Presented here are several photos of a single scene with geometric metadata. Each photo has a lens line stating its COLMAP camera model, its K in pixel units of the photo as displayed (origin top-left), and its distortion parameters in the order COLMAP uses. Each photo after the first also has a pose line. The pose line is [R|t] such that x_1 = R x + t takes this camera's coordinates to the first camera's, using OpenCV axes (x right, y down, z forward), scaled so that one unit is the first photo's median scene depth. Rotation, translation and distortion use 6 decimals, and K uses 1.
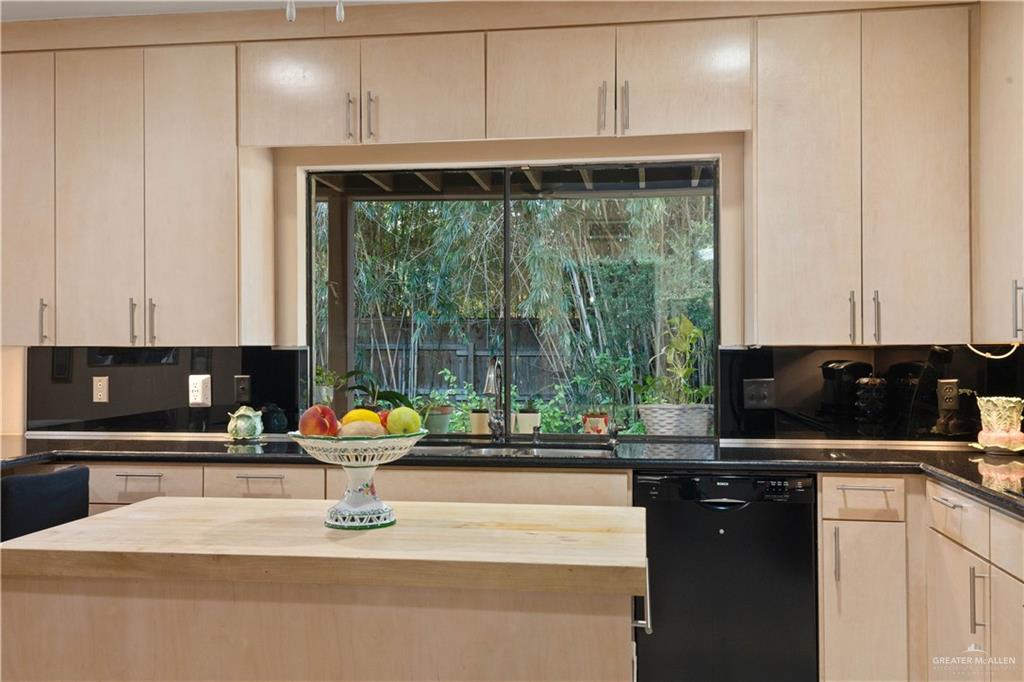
lens RADIAL K [[821.8, 0, 512.0], [0, 821.8, 341.0], [0, 0, 1]] dist [-0.004454, -0.001633]
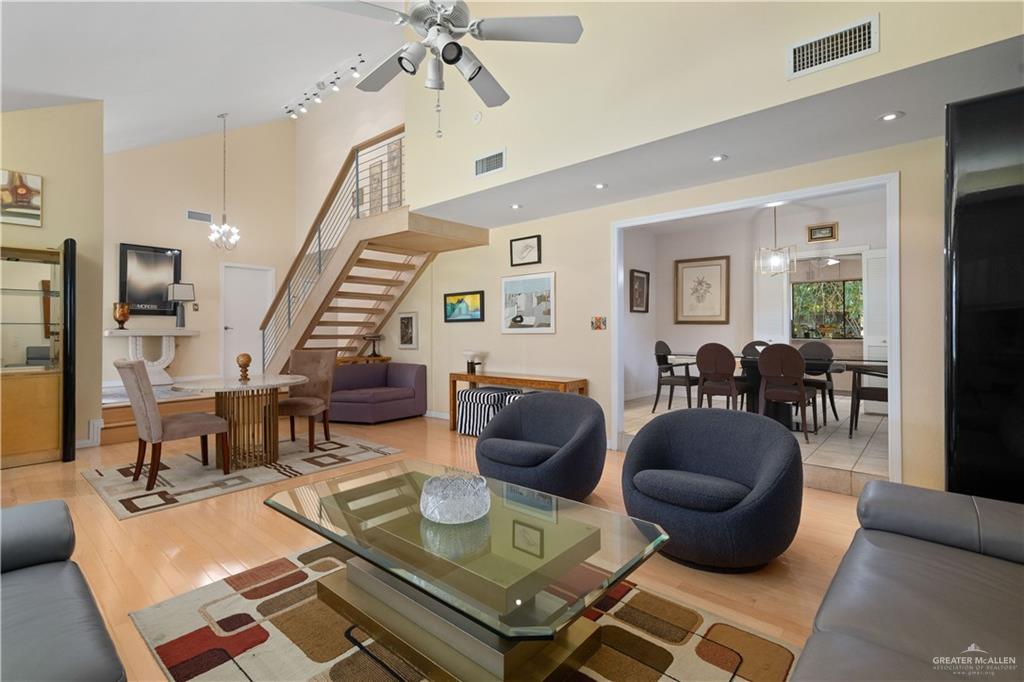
lens RADIAL K [[467.7, 0, 499.3], [0, 467.7, 323.1], [0, 0, 1]] dist [0.000511, 0.000045]
pose [[0.825532, 0.001246, -0.564353, -0.040580], [-0.002039, 0.999998, -0.000774, 0.007815], [0.564351, 0.001790, 0.825533, -0.771887]]
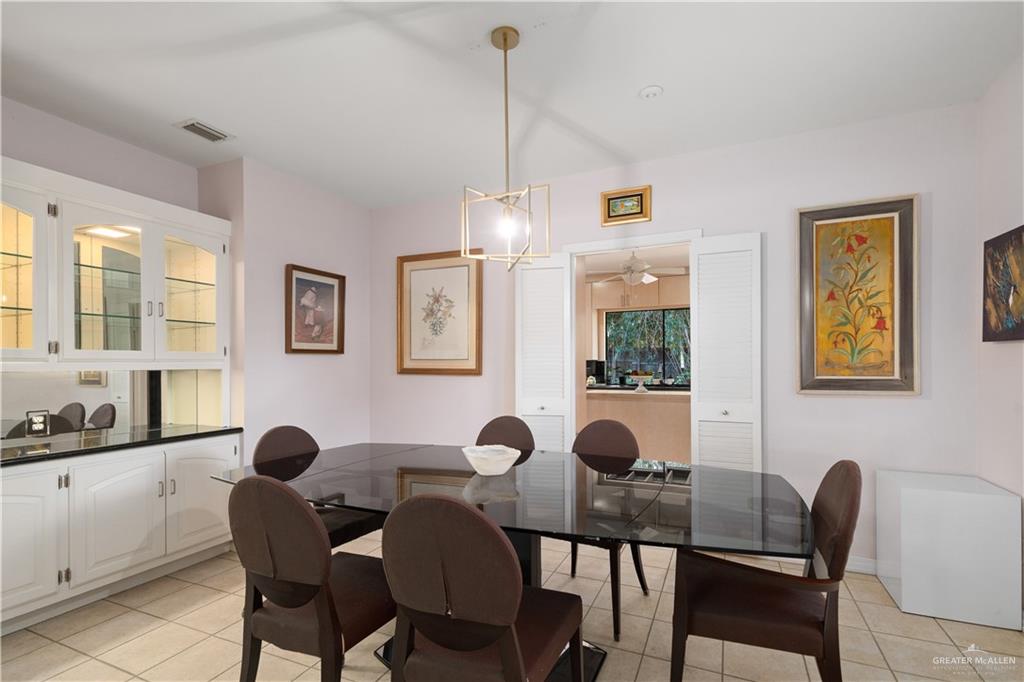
lens RADIAL K [[470.4, 0, 514.1], [0, 470.4, 357.8], [0, 0, 1]] dist [-0.000372, -0.000017]
pose [[0.961608, 0.001120, -0.274426, -0.024984], [-0.000446, 0.999997, 0.002518, -0.004883], [0.274428, -0.002299, 0.961605, -0.419311]]
